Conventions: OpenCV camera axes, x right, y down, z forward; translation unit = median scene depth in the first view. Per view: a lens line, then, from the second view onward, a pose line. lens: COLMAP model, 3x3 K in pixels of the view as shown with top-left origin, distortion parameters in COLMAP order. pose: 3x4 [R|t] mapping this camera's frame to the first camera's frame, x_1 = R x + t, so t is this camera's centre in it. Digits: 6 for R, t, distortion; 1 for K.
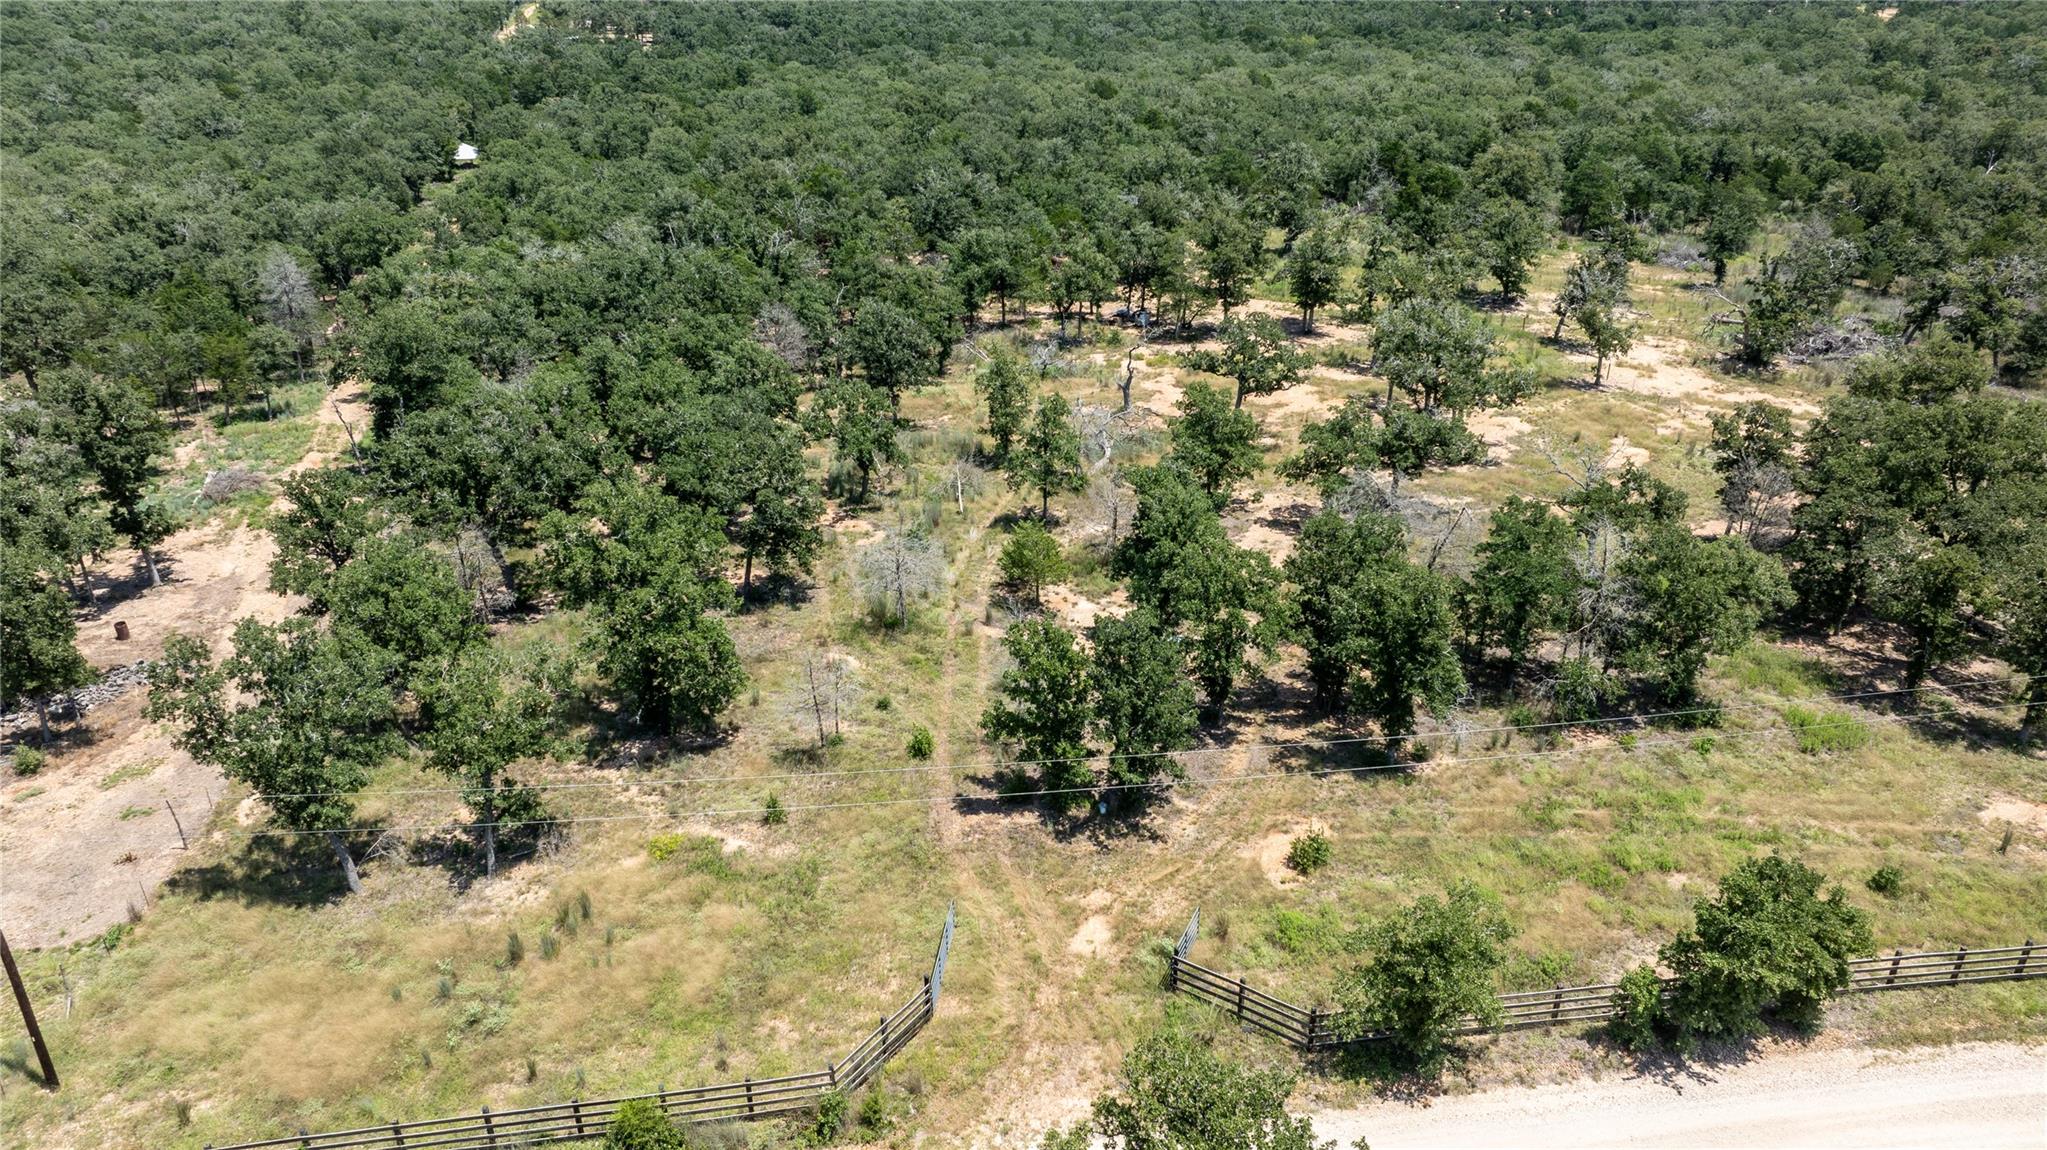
lens RADIAL K [[1455.1, 0, 1023.5], [0, 1455.1, 575.0], [0, 0, 1]] dist [-0.027496, -0.001704]
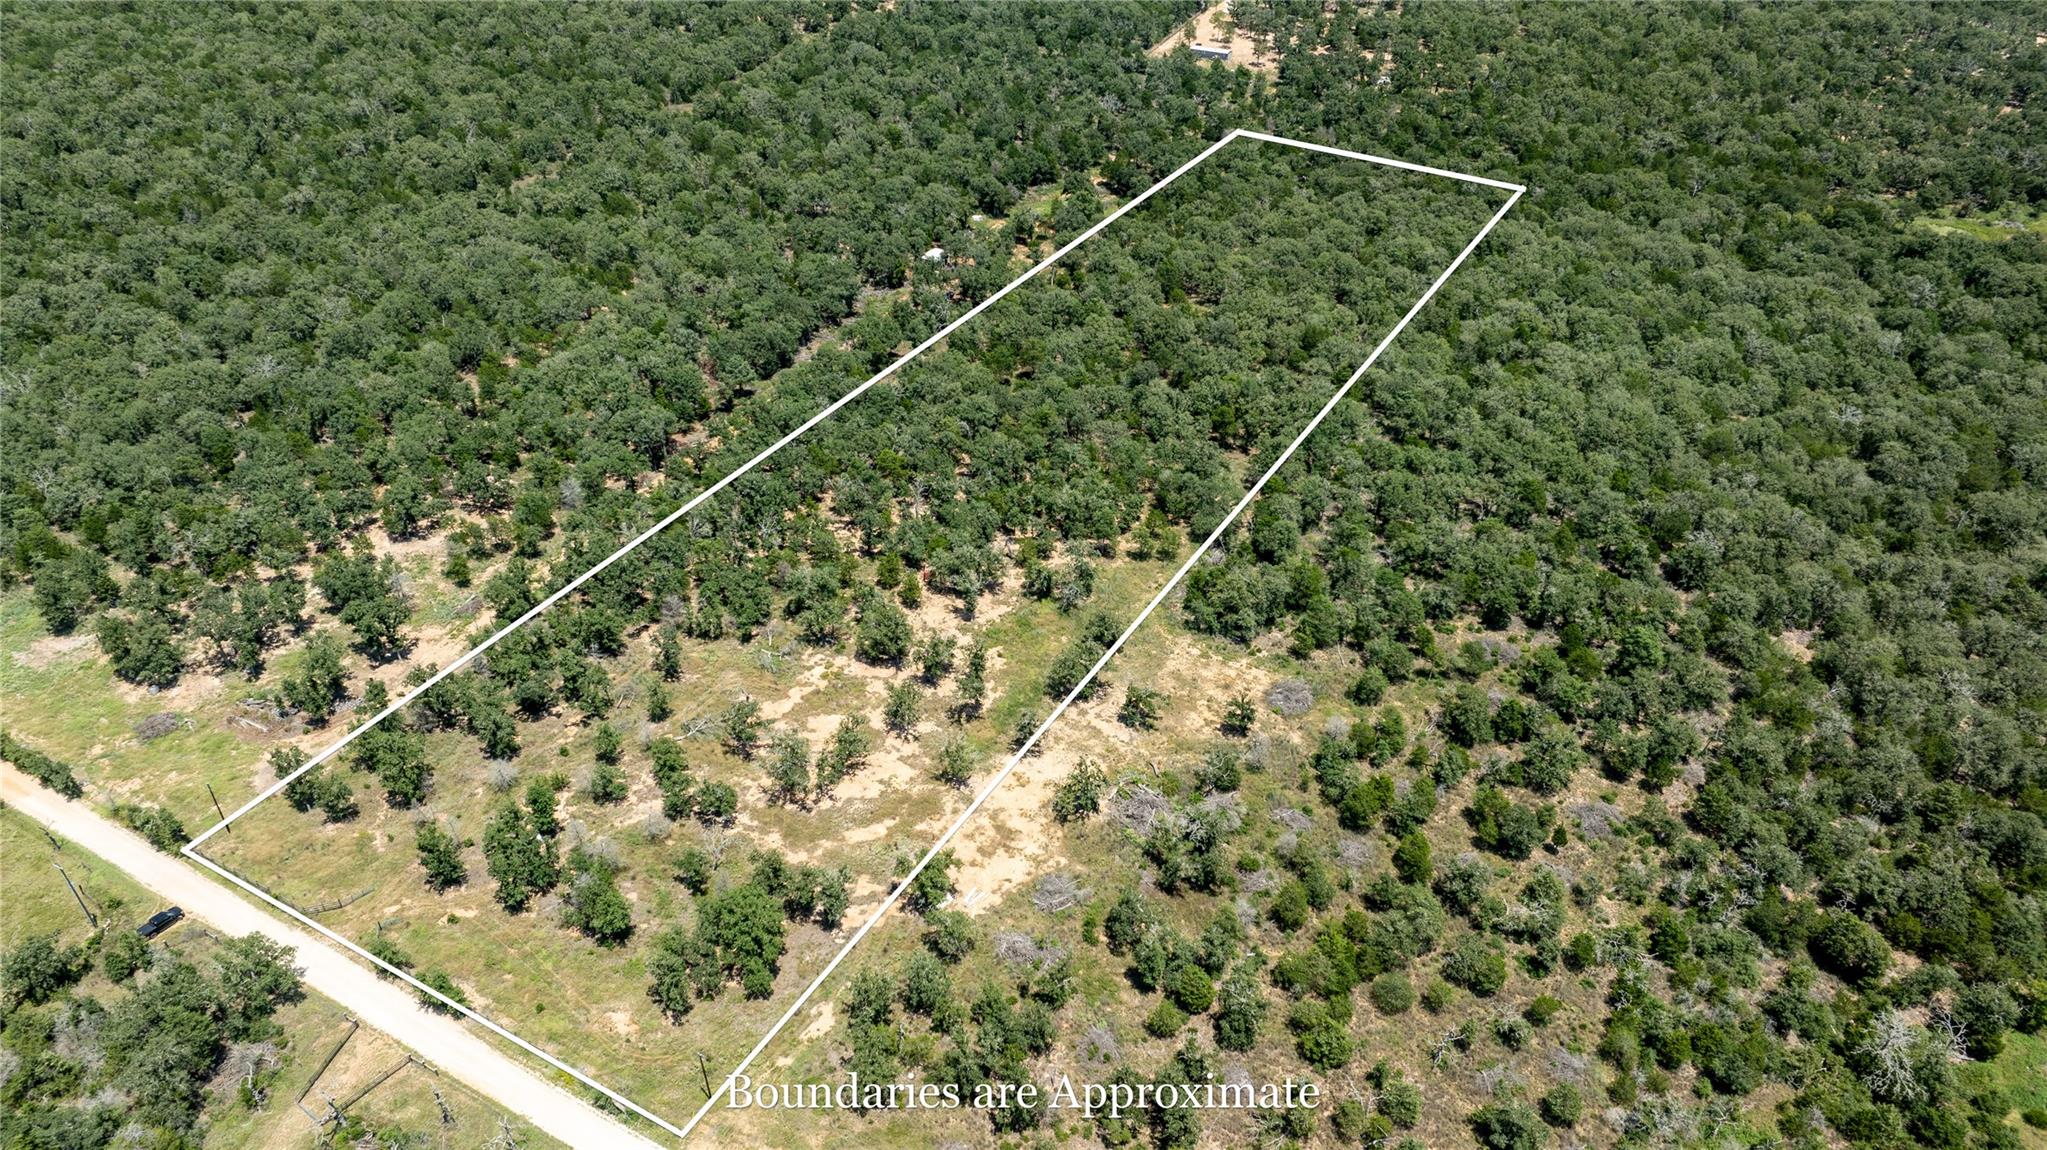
lens RADIAL K [[1455.1, 0, 1023.5], [0, 1455.1, 575.0], [0, 0, 1]] dist [-0.027496, -0.001704]
pose [[0.772194, 0.365218, -0.519935, 2.581028], [-0.262587, 0.928579, 0.262275, -1.737296], [0.578589, -0.065999, 0.812945, -0.955846]]
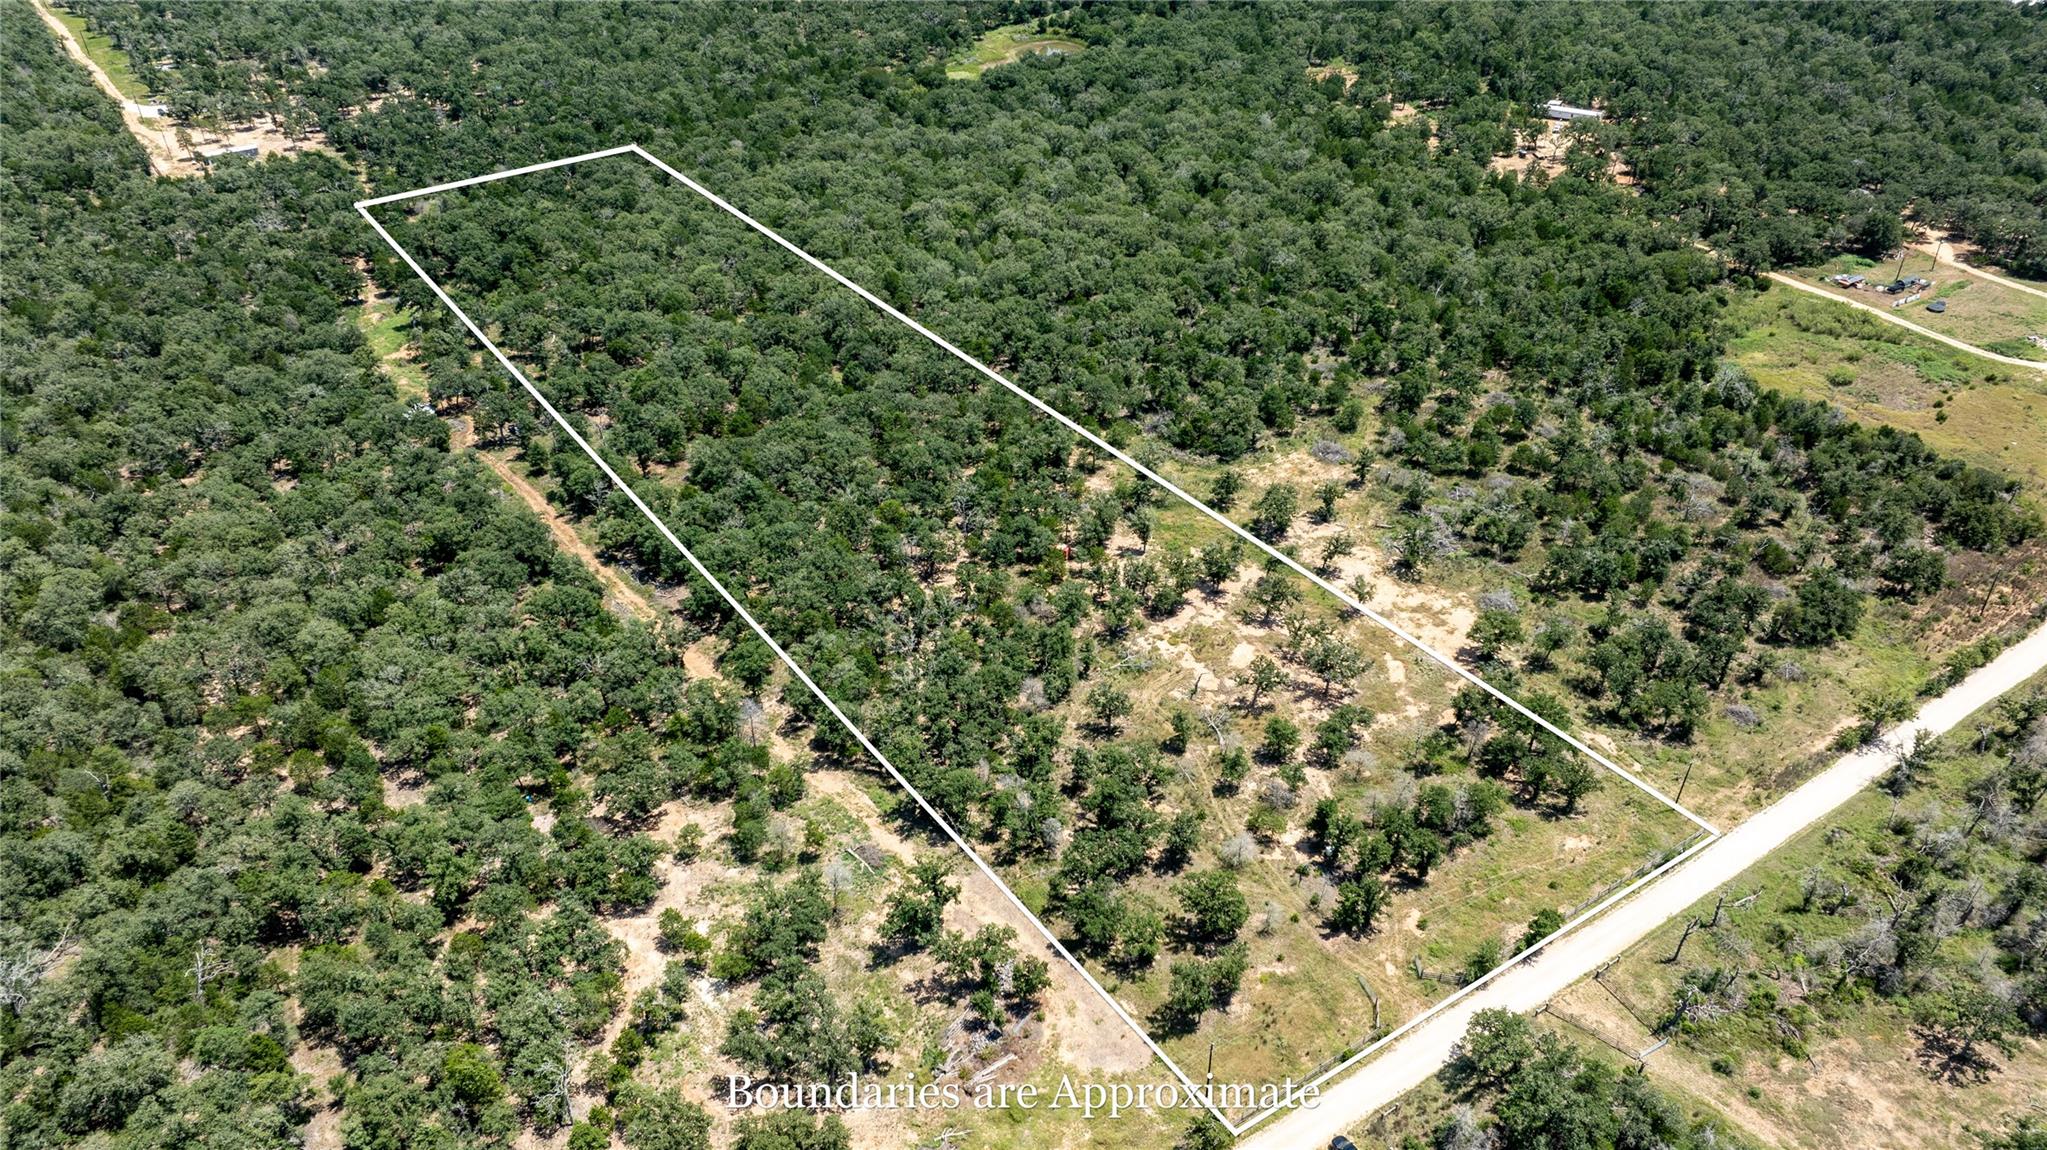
lens RADIAL K [[1455.1, 0, 1023.5], [0, 1455.1, 575.0], [0, 0, 1]] dist [-0.027496, -0.001704]
pose [[0.915359, -0.231526, 0.329414, -1.523080], [0.169675, 0.963754, 0.205884, -1.393165], [-0.365142, -0.132565, 0.921465, -1.654565]]
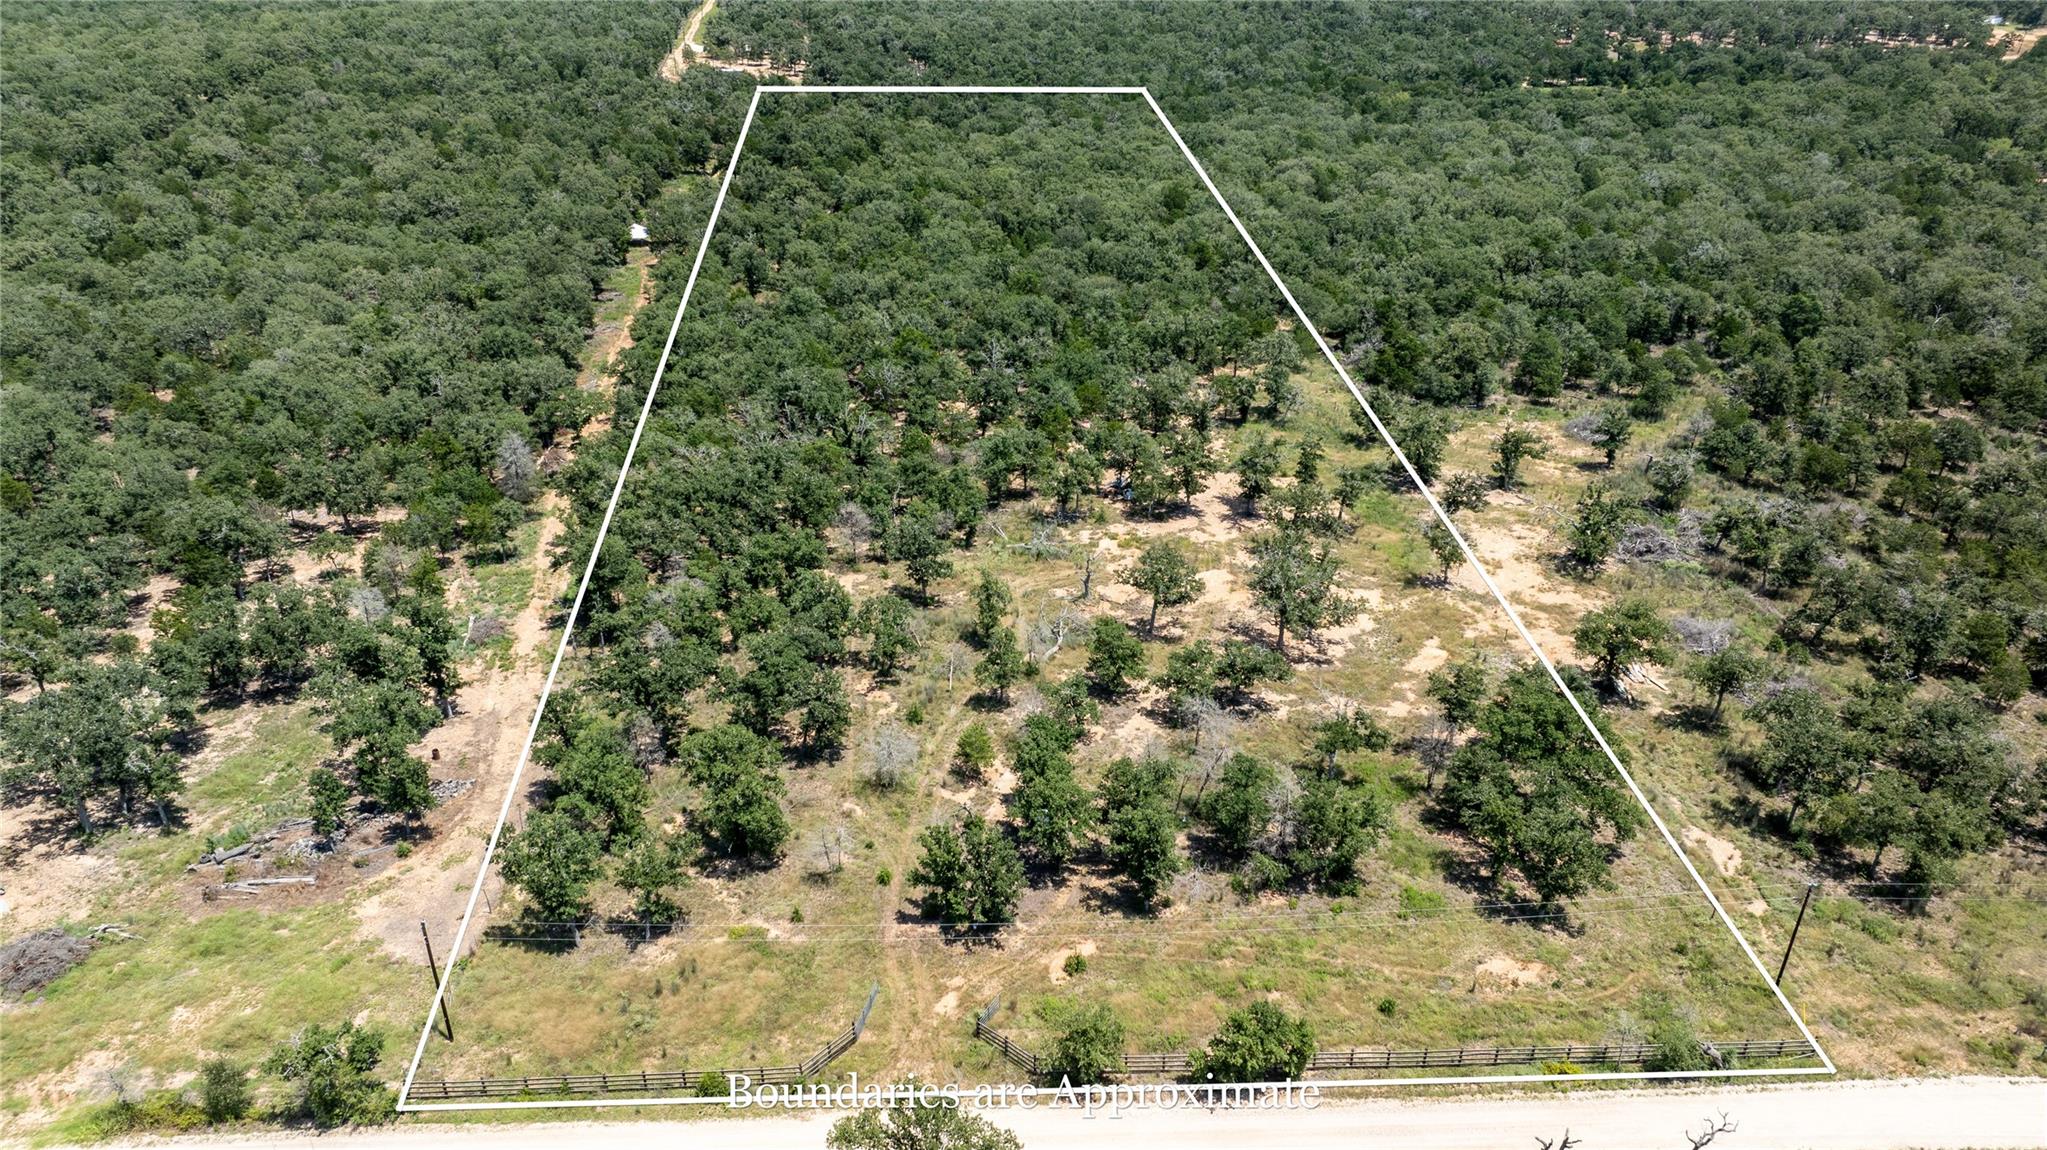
lens RADIAL K [[1455.1, 0, 1023.5], [0, 1455.1, 575.0], [0, 0, 1]] dist [-0.027496, -0.001704]
pose [[0.994289, 0.054153, -0.091958, 0.244819], [-0.050172, 0.997723, 0.045072, -0.343744], [0.094189, -0.040201, 0.994742, -0.743217]]
